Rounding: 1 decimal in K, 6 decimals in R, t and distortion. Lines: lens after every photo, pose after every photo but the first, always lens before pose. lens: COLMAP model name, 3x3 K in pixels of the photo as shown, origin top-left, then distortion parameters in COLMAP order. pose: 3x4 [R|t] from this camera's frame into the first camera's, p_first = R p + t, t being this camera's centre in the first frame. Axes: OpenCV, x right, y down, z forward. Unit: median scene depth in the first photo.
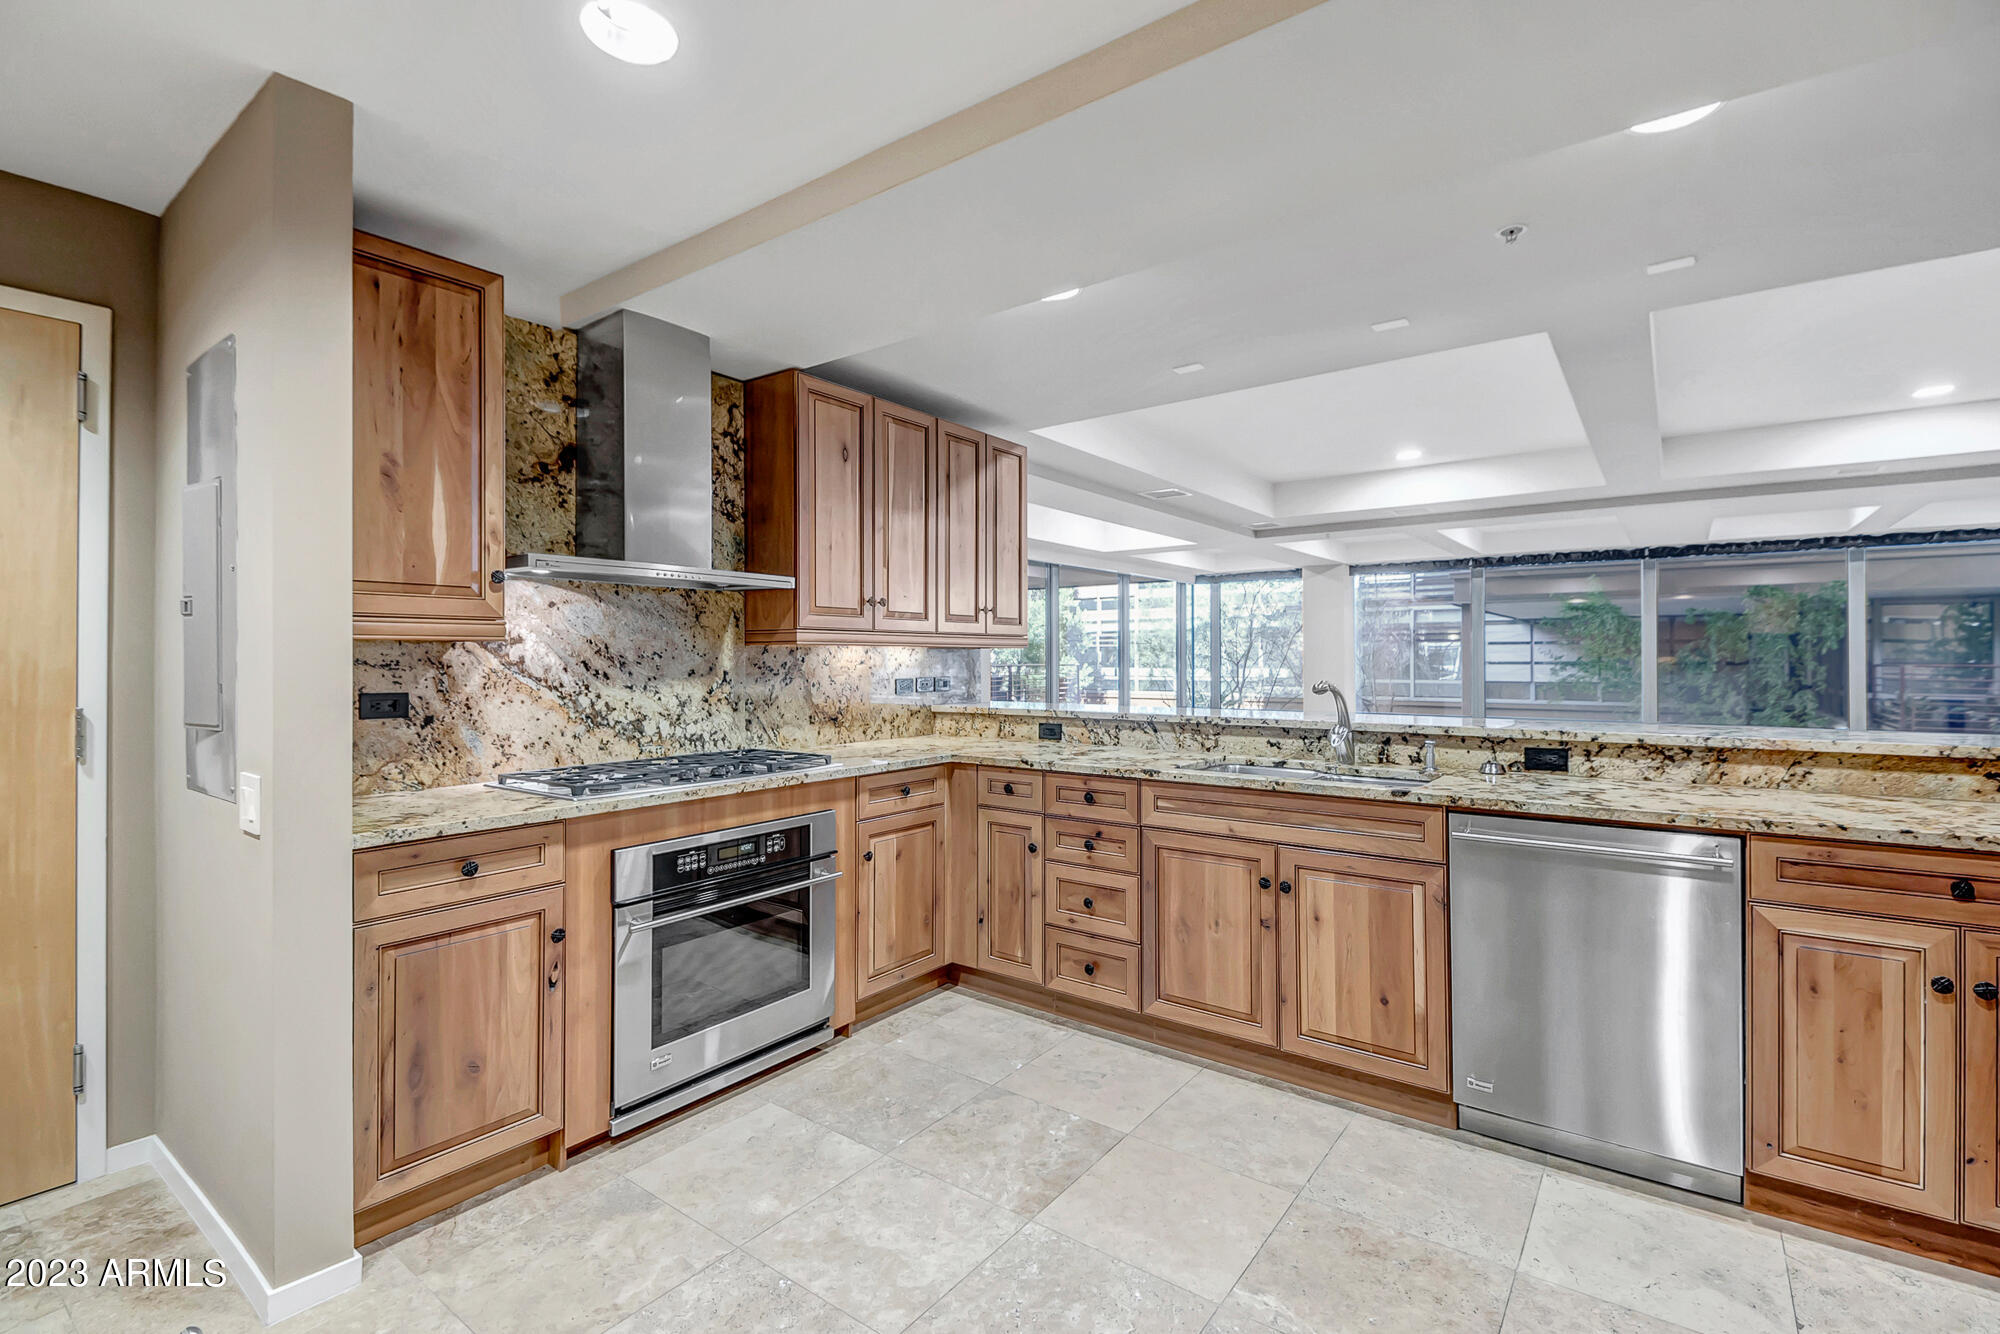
lens RADIAL K [[905.8, 0, 997.3], [0, 905.8, 661.0], [0, 0, 1]] dist [0.055160, -0.021849]
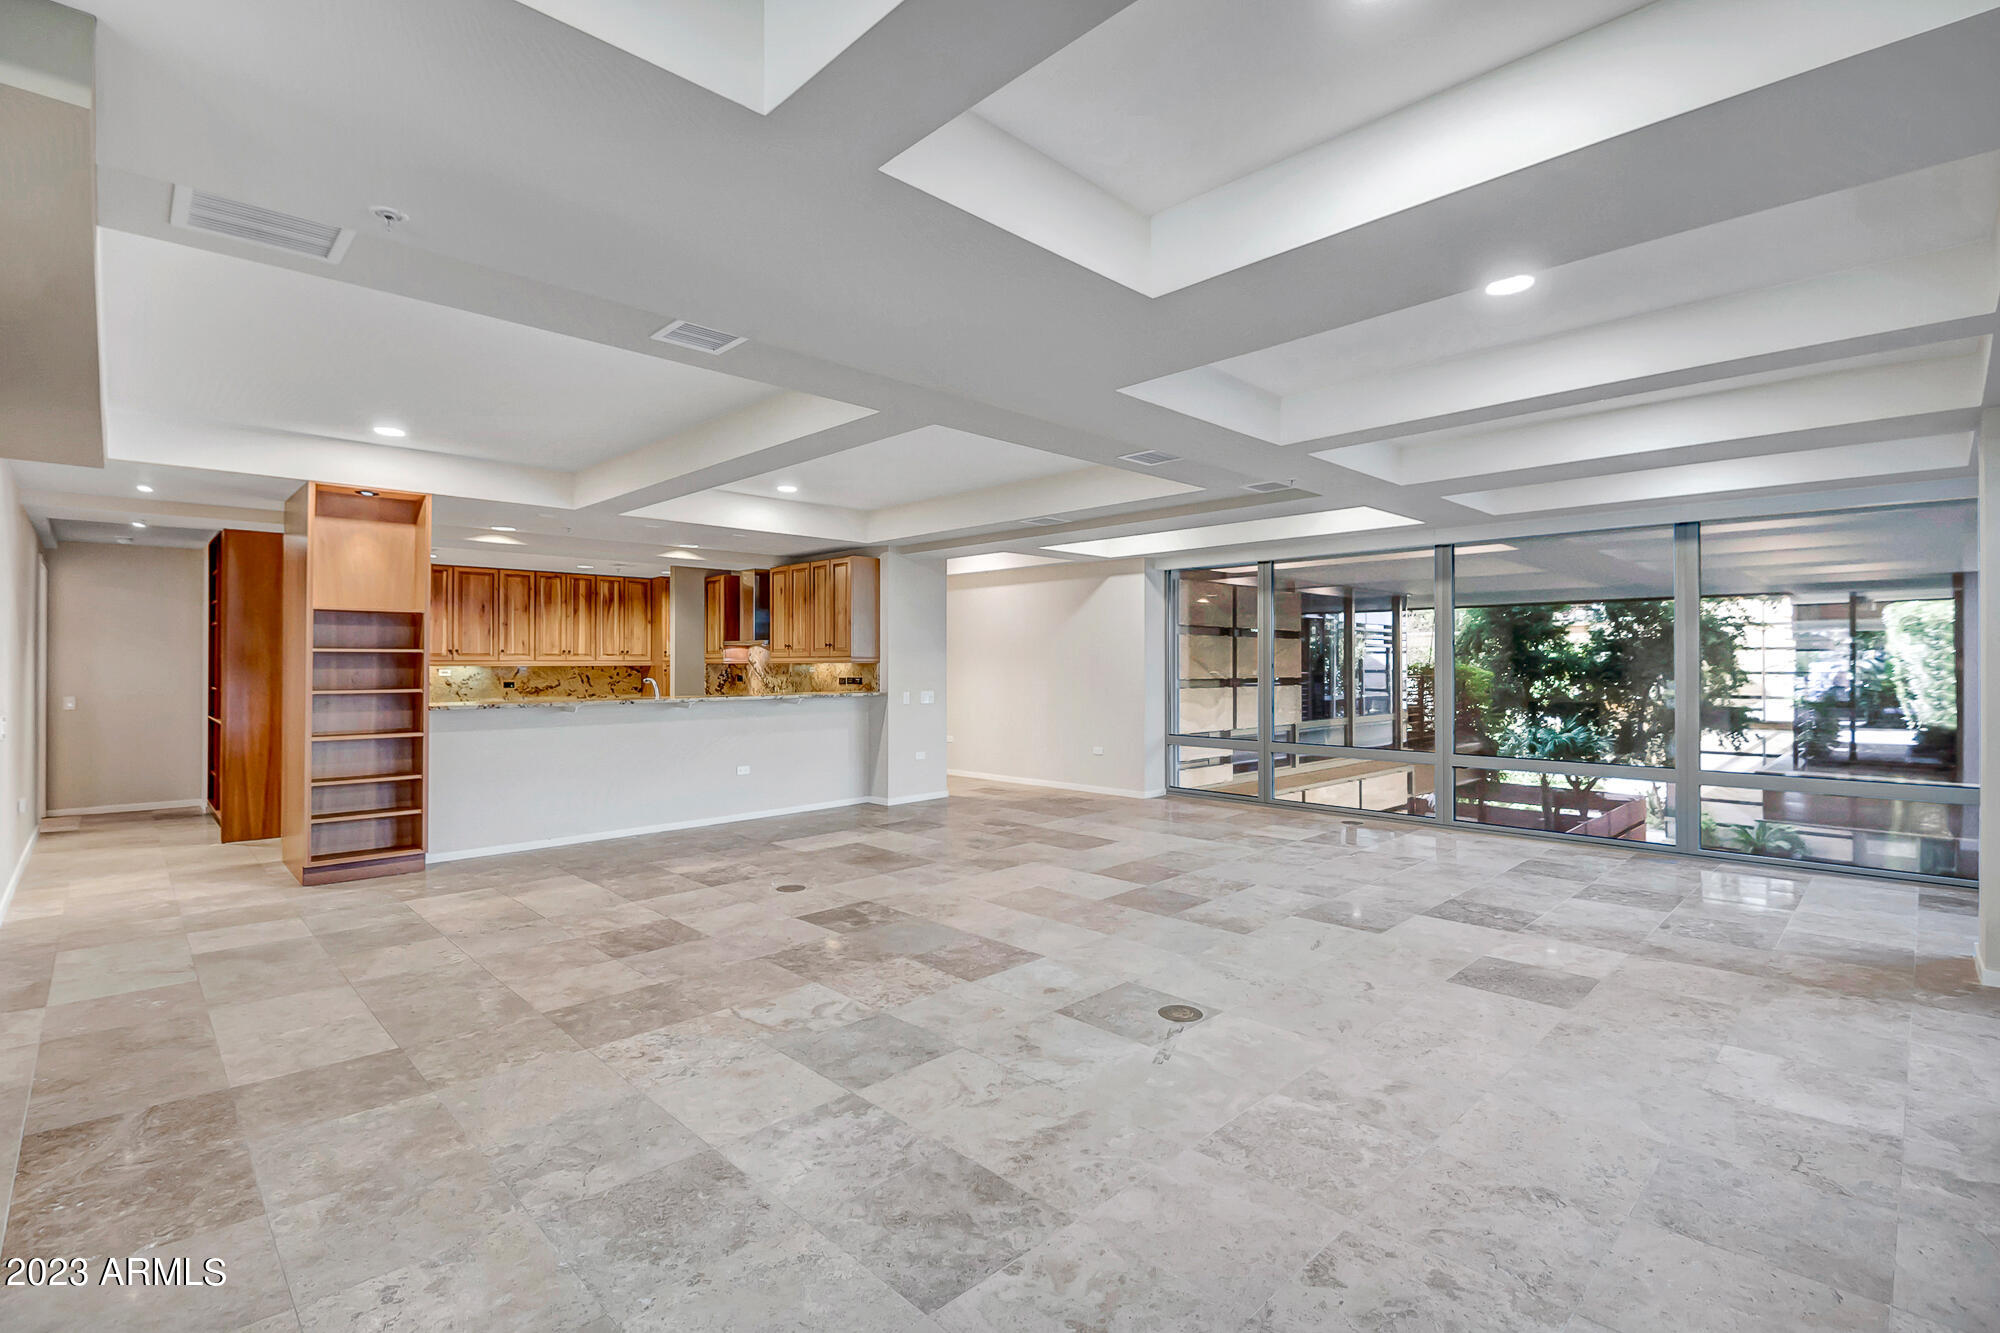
lens RADIAL K [[905.8, 0, 997.3], [0, 905.8, 660.5], [0, 0, 1]] dist [0.055160, -0.021849]
pose [[-0.150386, 0.006350, -0.988607, 2.868088], [0.003814, 0.999976, 0.005843, -0.047642], [0.988620, -0.002892, -0.150406, 2.437166]]
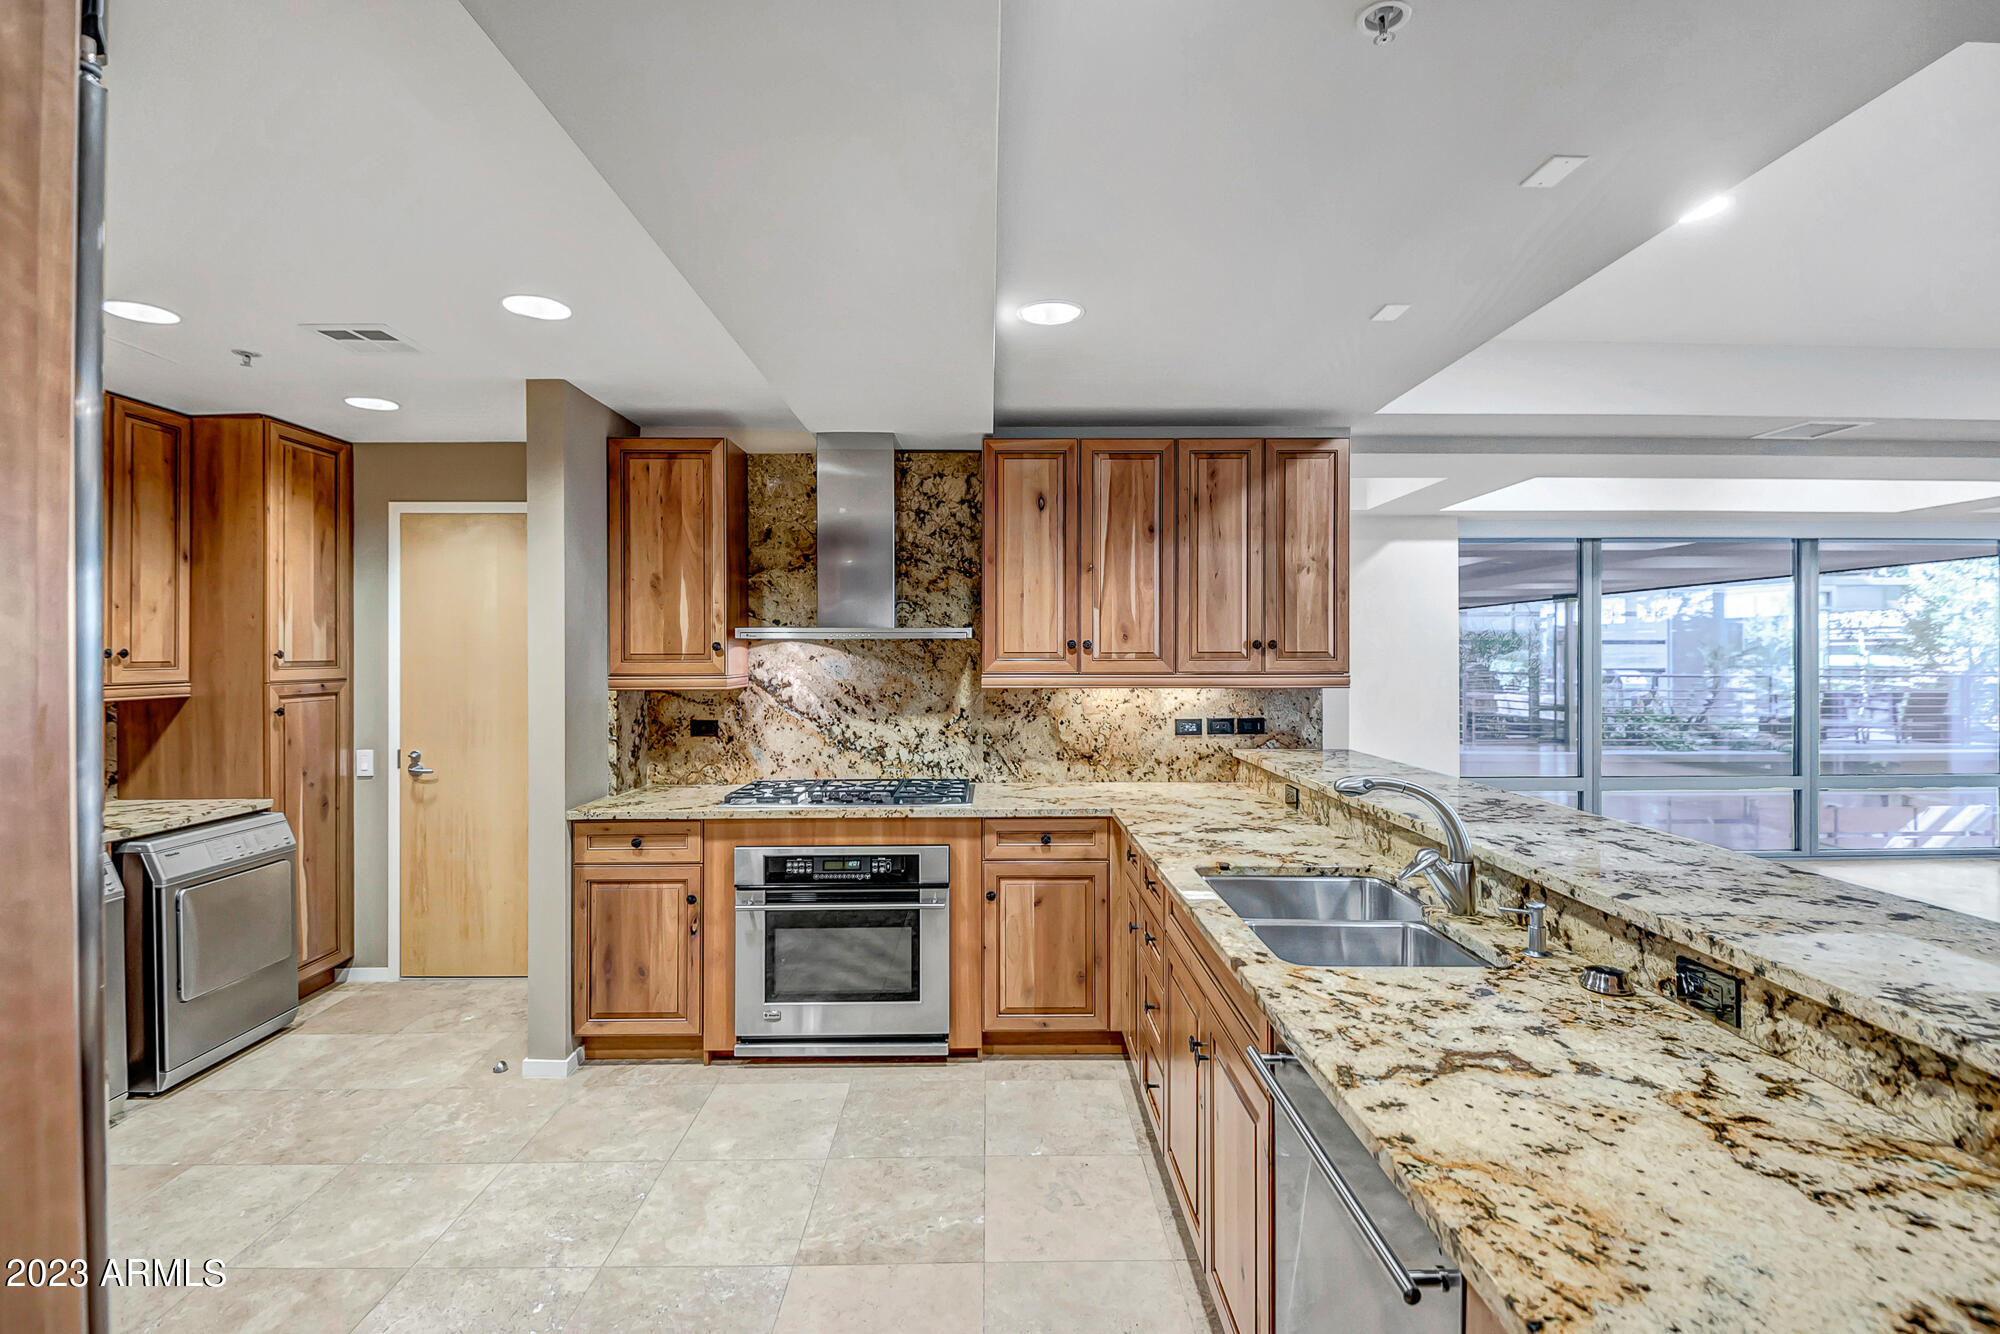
lens RADIAL K [[905.8, 0, 997.3], [0, 905.8, 661.0], [0, 0, 1]] dist [0.055160, -0.021849]
pose [[0.611792, 0.008400, -0.790974, 0.737385], [-0.001538, 0.999954, 0.009430, -0.069600], [0.791017, -0.004552, 0.611777, 0.394721]]
